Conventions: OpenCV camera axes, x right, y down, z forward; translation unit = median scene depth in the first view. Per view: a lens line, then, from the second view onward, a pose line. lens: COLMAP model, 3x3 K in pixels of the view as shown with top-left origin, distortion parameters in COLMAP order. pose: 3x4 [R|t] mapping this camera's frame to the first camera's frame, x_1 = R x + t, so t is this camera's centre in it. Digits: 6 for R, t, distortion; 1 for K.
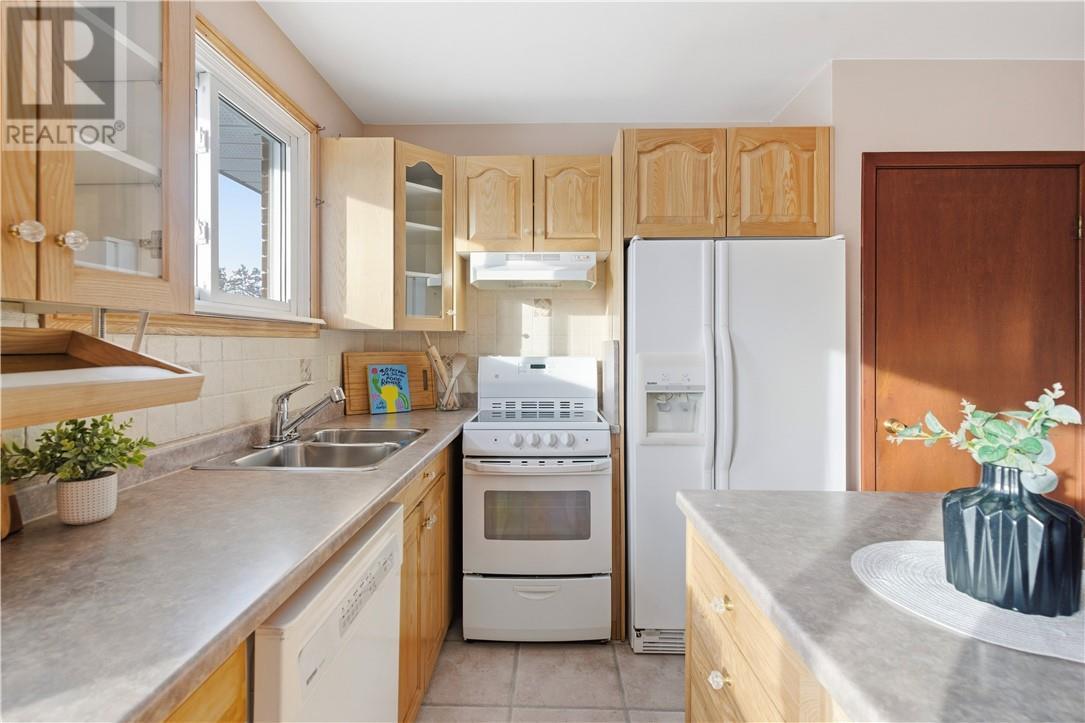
lens RADIAL K [[521.7, 0, 542.6], [0, 521.7, 344.3], [0, 0, 1]] dist [0.002125, -0.000395]
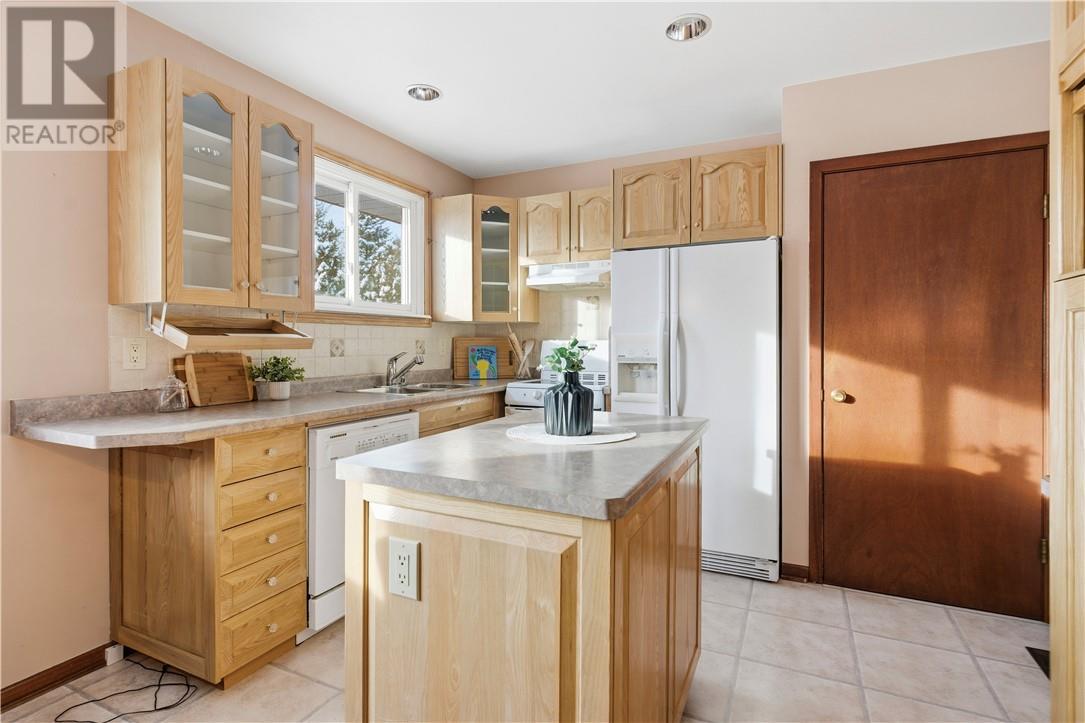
lens RADIAL K [[521.7, 0, 542.6], [0, 521.7, 344.3], [0, 0, 1]] dist [0.002125, -0.000395]
pose [[0.916069, -0.001644, -0.401018, 0.505072], [0.003596, 0.999985, 0.004116, 0.033171], [0.401005, -0.005213, 0.916061, -0.298935]]
